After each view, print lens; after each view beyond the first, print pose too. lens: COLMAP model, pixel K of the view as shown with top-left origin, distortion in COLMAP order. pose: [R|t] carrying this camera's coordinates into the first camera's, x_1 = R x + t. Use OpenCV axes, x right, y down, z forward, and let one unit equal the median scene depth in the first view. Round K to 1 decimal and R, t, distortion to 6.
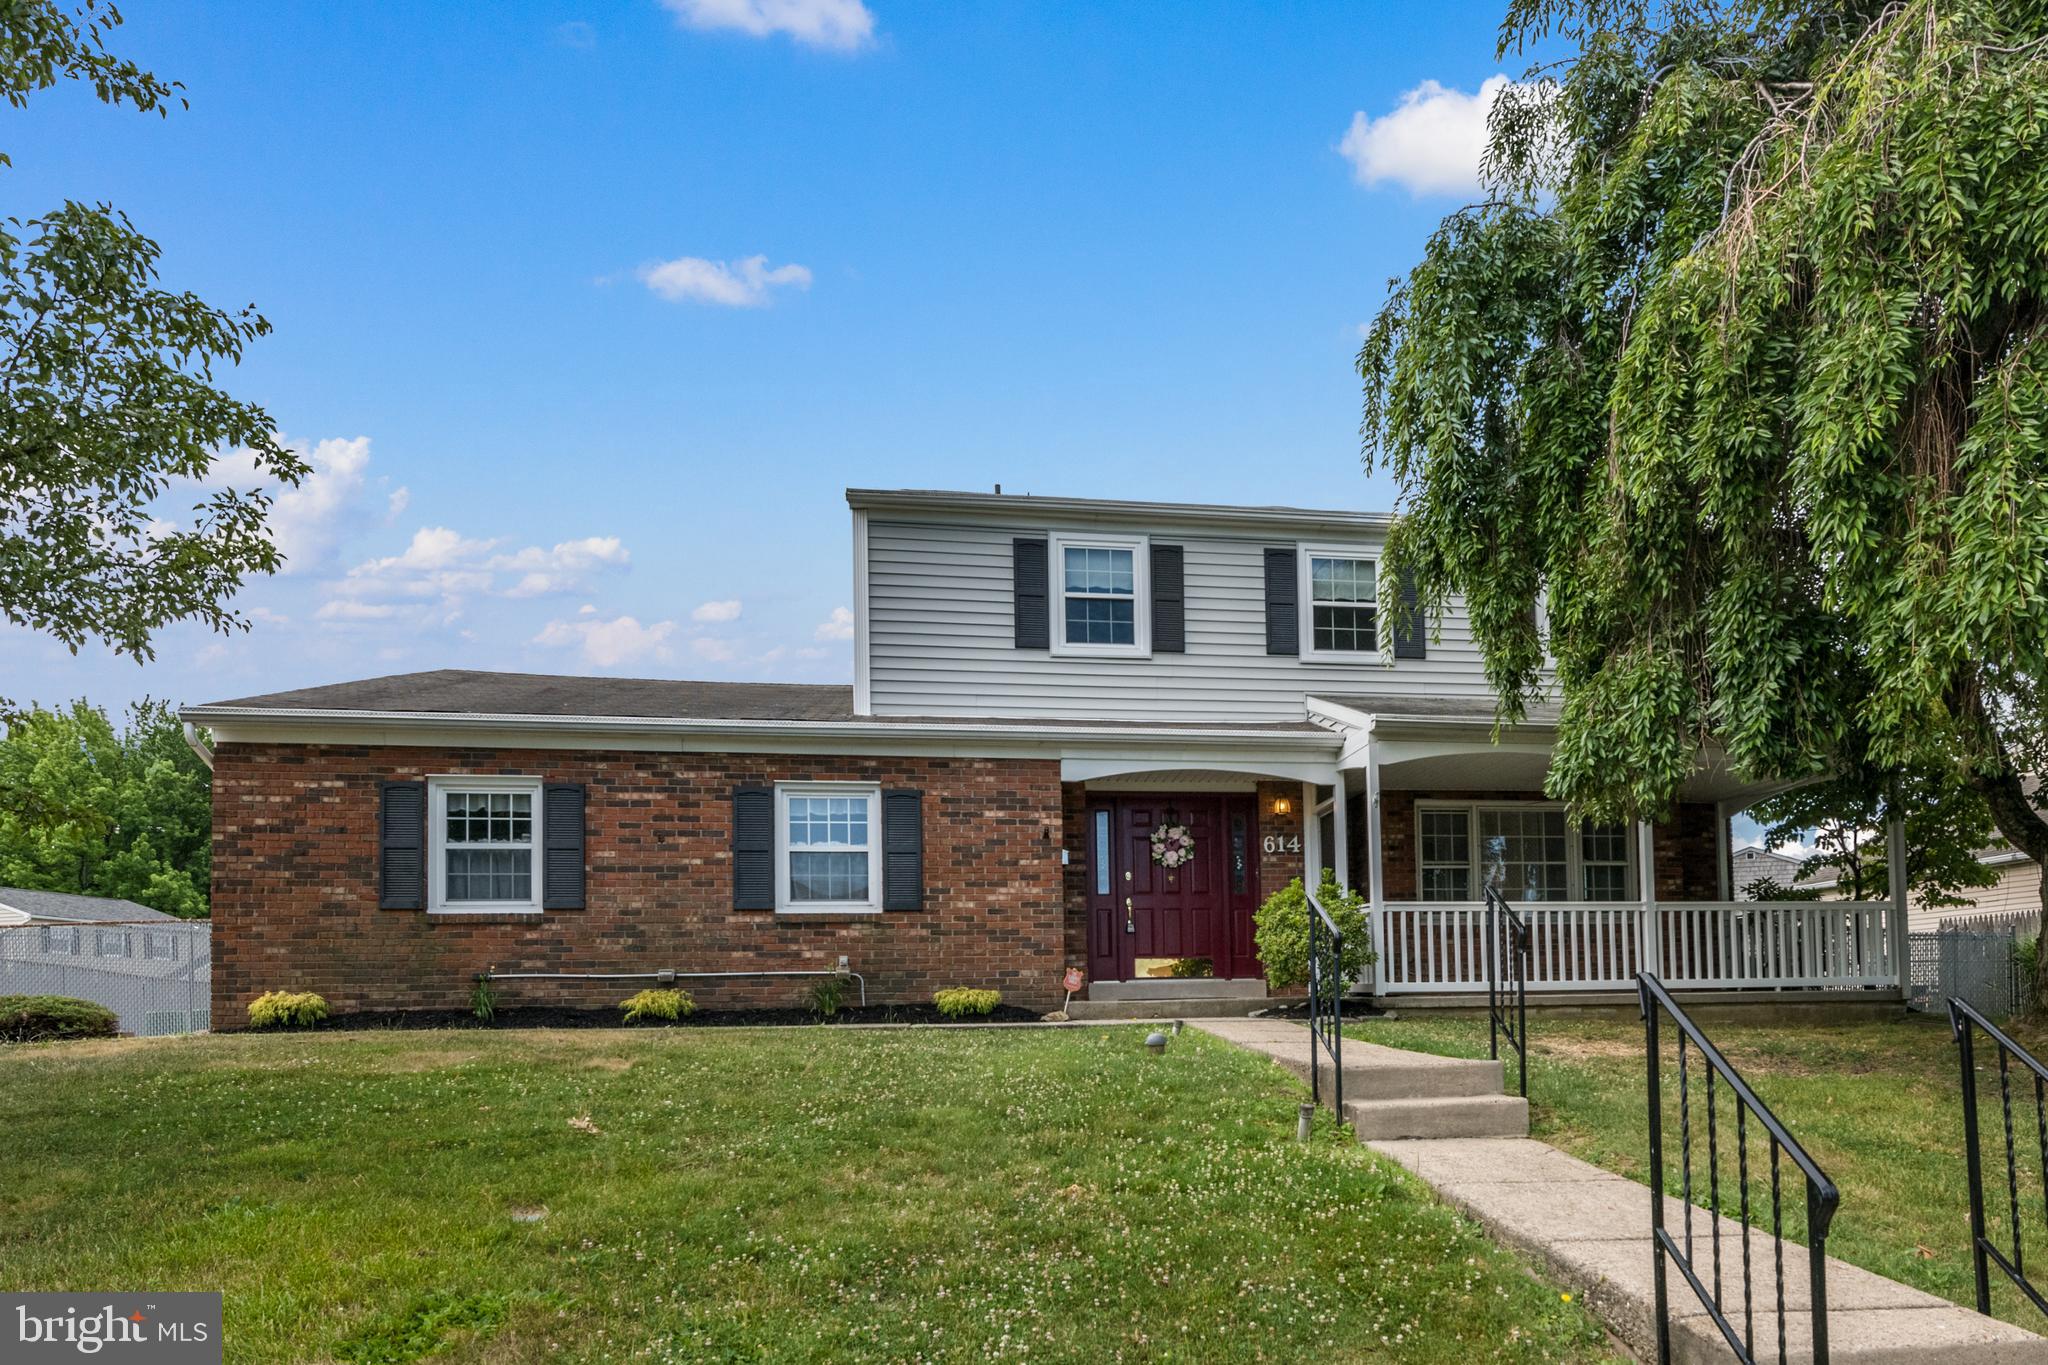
lens RADIAL K [[2004.3, 0, 1024.0], [0, 2004.3, 682.5], [0, 0, 1]] dist [-0.008279, 0.000673]
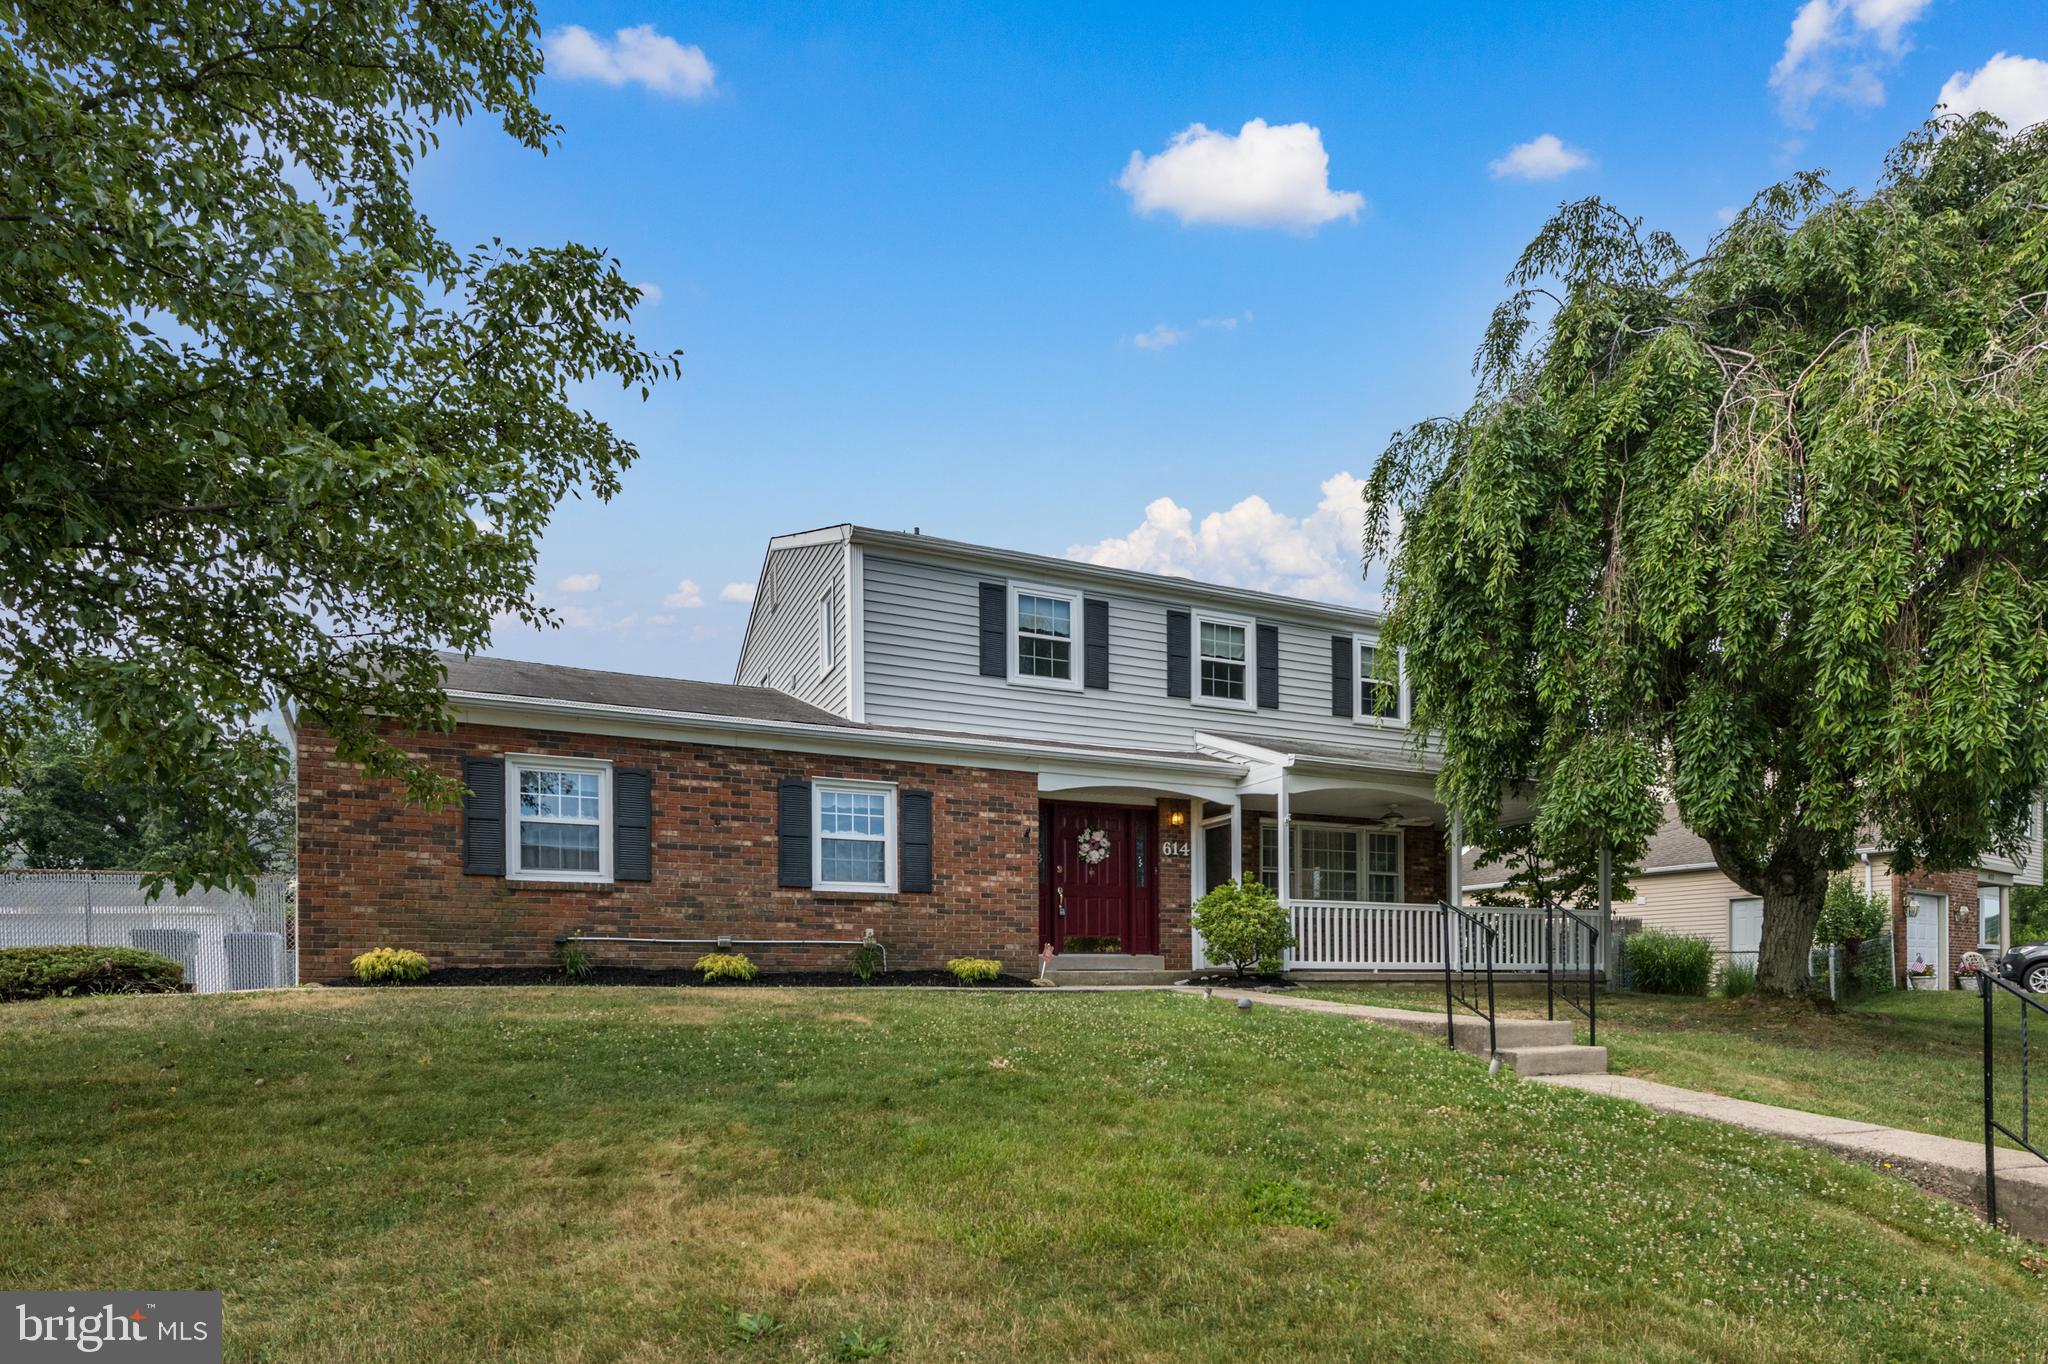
lens RADIAL K [[2004.3, 0, 1024.0], [0, 2004.3, 682.0], [0, 0, 1]] dist [-0.008279, 0.000673]
pose [[0.913096, 0.076235, 0.400555, -0.484128], [-0.081915, 0.996635, -0.002952, -0.012322], [-0.399432, -0.030116, 0.916268, -0.113018]]
